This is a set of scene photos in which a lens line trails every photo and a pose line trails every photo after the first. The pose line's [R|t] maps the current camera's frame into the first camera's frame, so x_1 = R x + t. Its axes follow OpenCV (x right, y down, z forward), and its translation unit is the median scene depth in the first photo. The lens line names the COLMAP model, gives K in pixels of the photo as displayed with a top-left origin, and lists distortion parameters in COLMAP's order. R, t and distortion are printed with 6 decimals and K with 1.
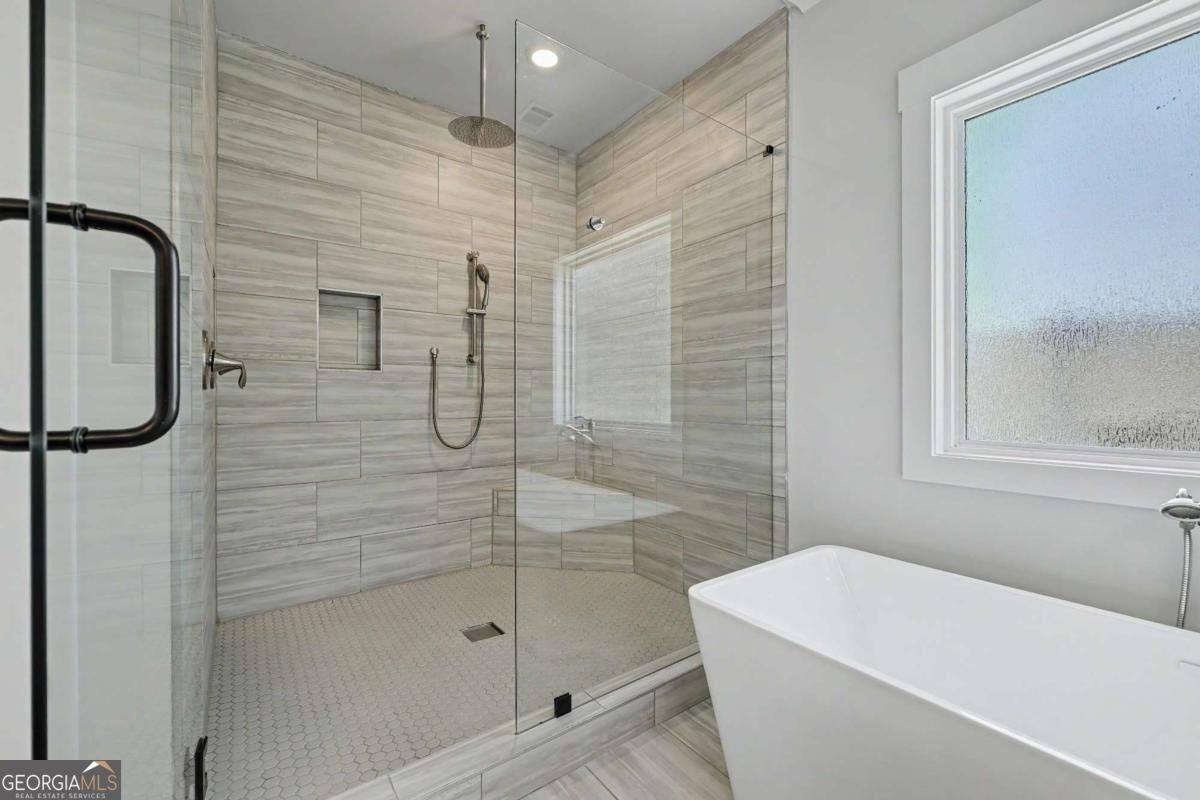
lens RADIAL K [[492.2, 0, 600.6], [0, 492.2, 398.1], [0, 0, 1]] dist [-0.001031, 0.000142]
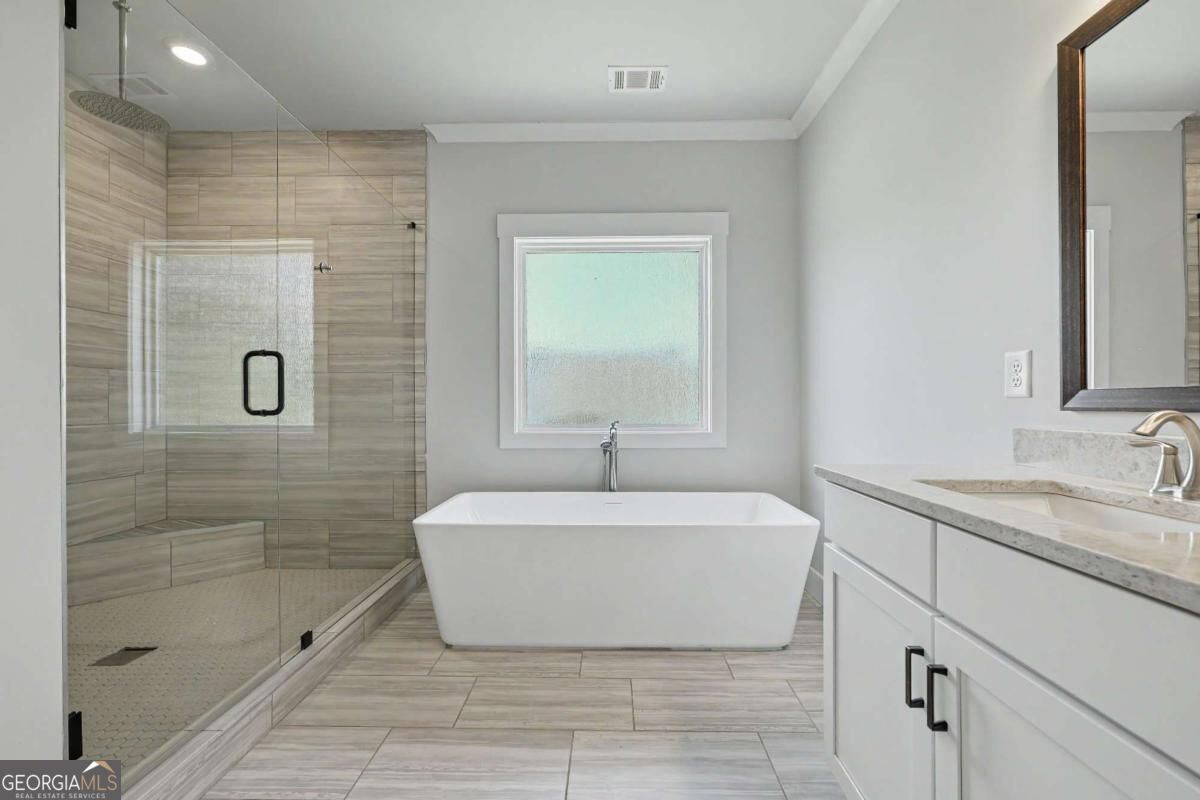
lens RADIAL K [[483.0, 0, 601.3], [0, 483.0, 402.9], [0, 0, 1]] dist [-0.001235, 0.000022]
pose [[0.609374, -0.000148, 0.792883, -0.360911], [-0.000472, 1.000000, 0.000549, 0.000837], [-0.792883, -0.000709, 0.609374, -0.227481]]
